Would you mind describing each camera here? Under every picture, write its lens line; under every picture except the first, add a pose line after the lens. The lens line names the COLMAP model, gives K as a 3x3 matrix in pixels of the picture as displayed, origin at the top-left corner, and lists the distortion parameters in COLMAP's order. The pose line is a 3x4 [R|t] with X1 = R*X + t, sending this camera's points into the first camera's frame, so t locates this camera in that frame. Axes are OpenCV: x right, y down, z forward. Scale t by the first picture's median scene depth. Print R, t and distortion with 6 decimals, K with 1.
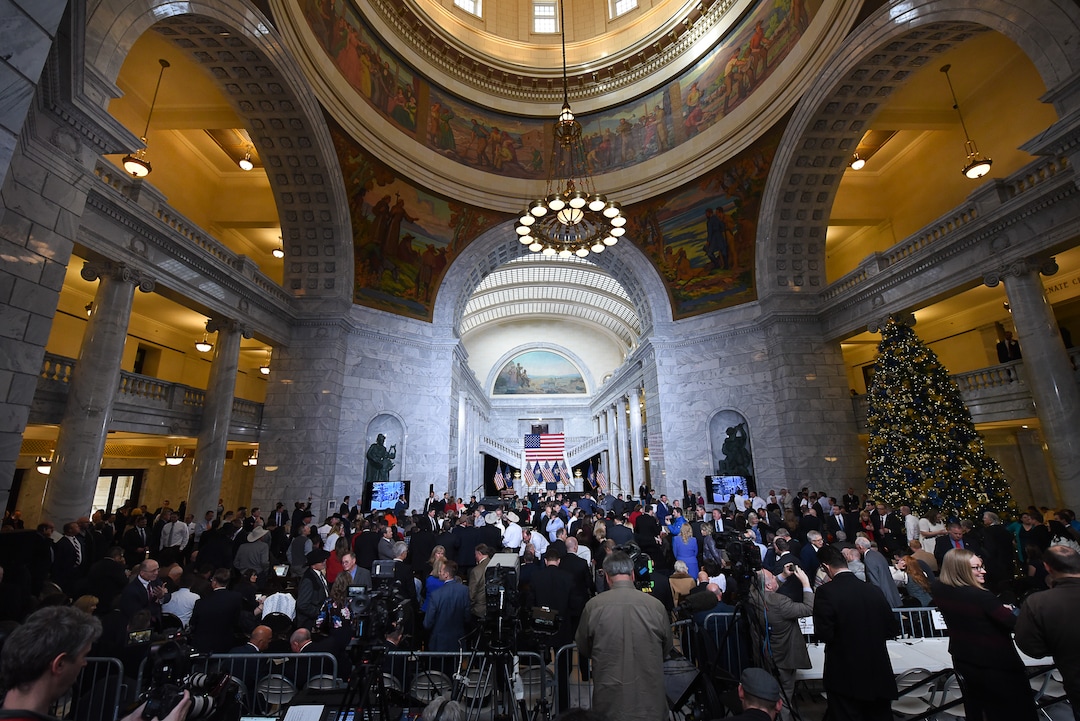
lens RADIAL K [[432.9, 0, 535.7], [0, 432.9, 358.4], [0, 0, 1]] dist [-0.016715, -0.000278]
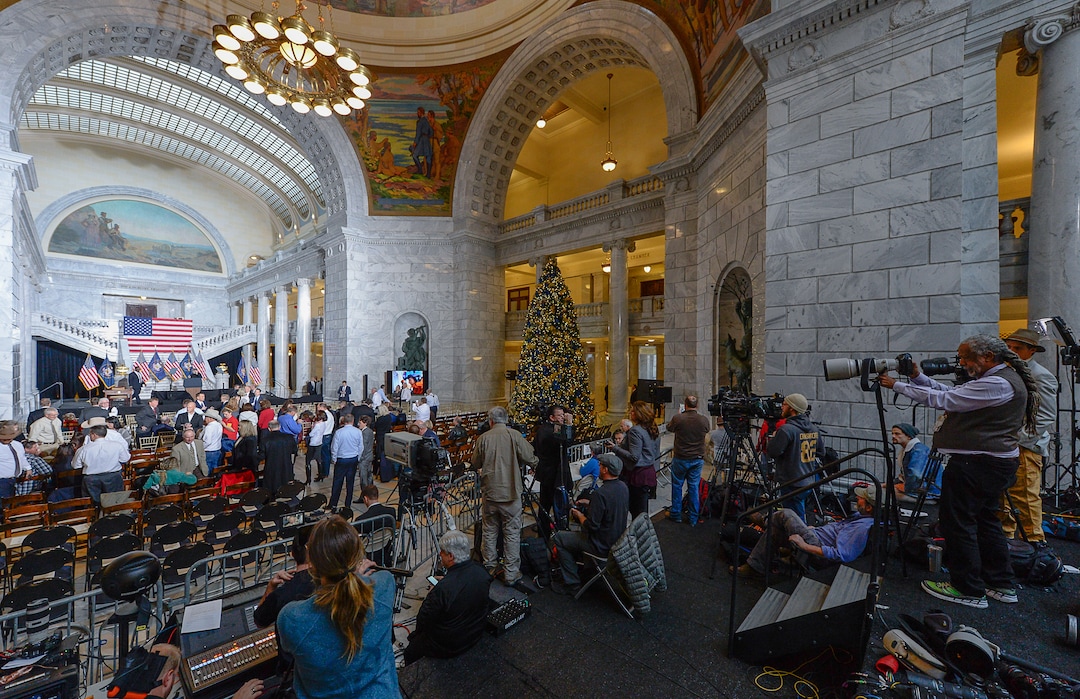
lens RADIAL K [[433.2, 0, 532.5], [0, 433.2, 362.4], [0, 0, 1]] dist [0.015012, -0.004914]
pose [[0.699212, 0.014480, 0.714768, -0.128686], [-0.185560, 0.969206, 0.161886, 0.007269], [-0.690413, -0.245825, 0.680367, 0.009655]]
